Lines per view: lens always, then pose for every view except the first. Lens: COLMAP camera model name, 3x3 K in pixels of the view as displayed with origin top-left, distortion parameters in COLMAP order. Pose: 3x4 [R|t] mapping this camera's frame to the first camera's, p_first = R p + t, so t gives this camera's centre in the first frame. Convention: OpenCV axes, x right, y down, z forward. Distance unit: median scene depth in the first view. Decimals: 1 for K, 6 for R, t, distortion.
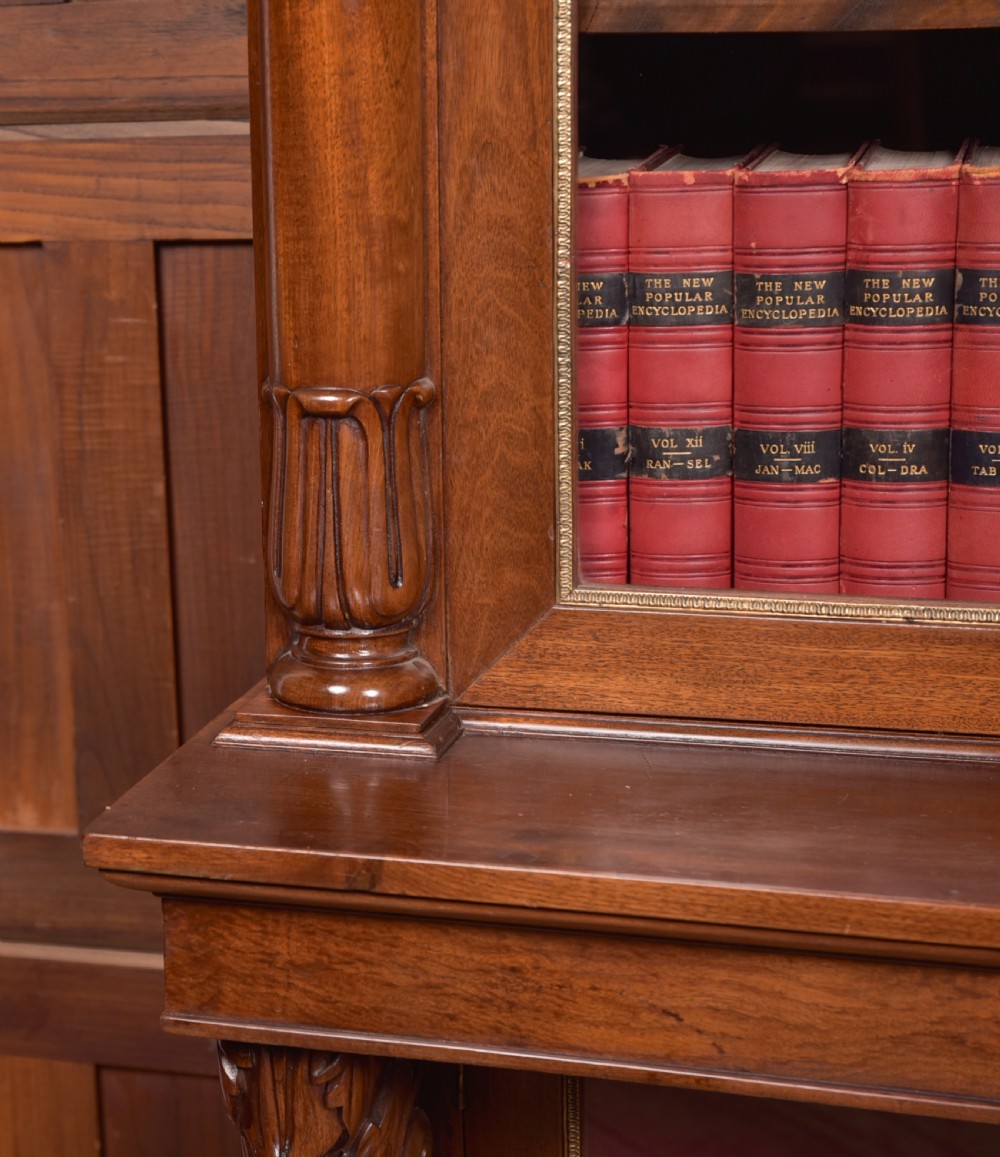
lens RADIAL K [[2946.6, 0, 103.4], [0, 2946.6, 592.0], [0, 0, 1]] dist [0.093304, 0.356106]
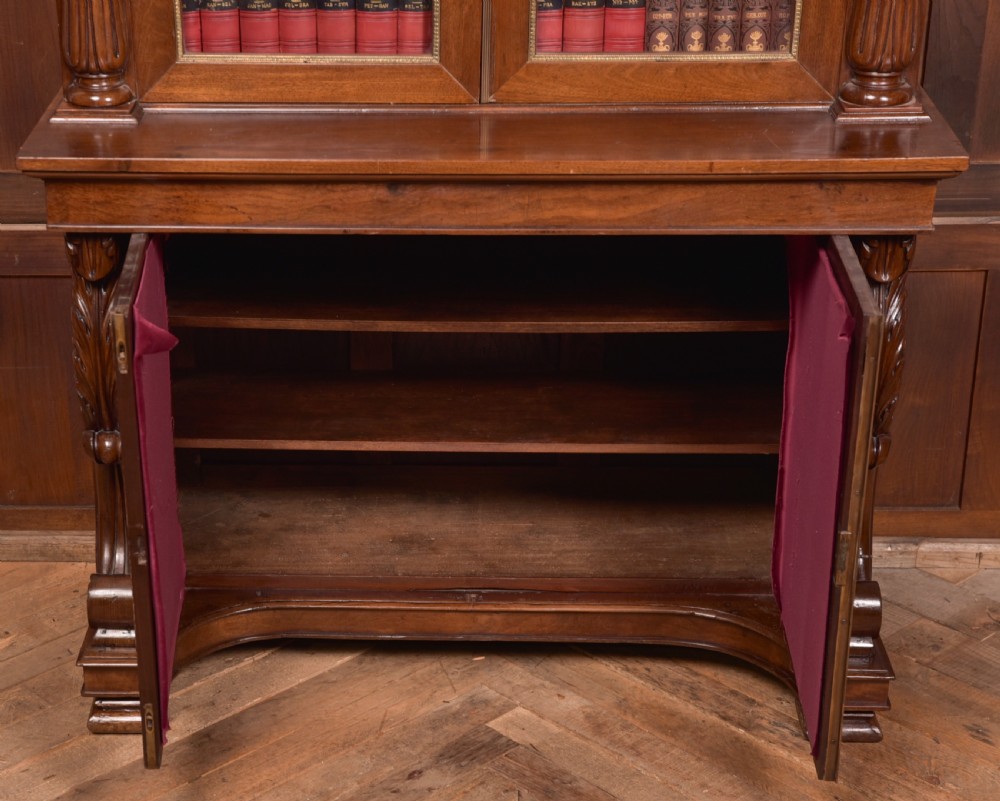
lens RADIAL K [[2080.9, 0, 352.6], [0, 2080.9, 454.1], [0, 0, 1]] dist [0.108545, 0.250427]
pose [[0.954771, -0.100511, 0.279838, -0.255947], [0.042922, 0.977866, 0.204782, -0.028834], [-0.294227, -0.183509, 0.937953, -0.862939]]
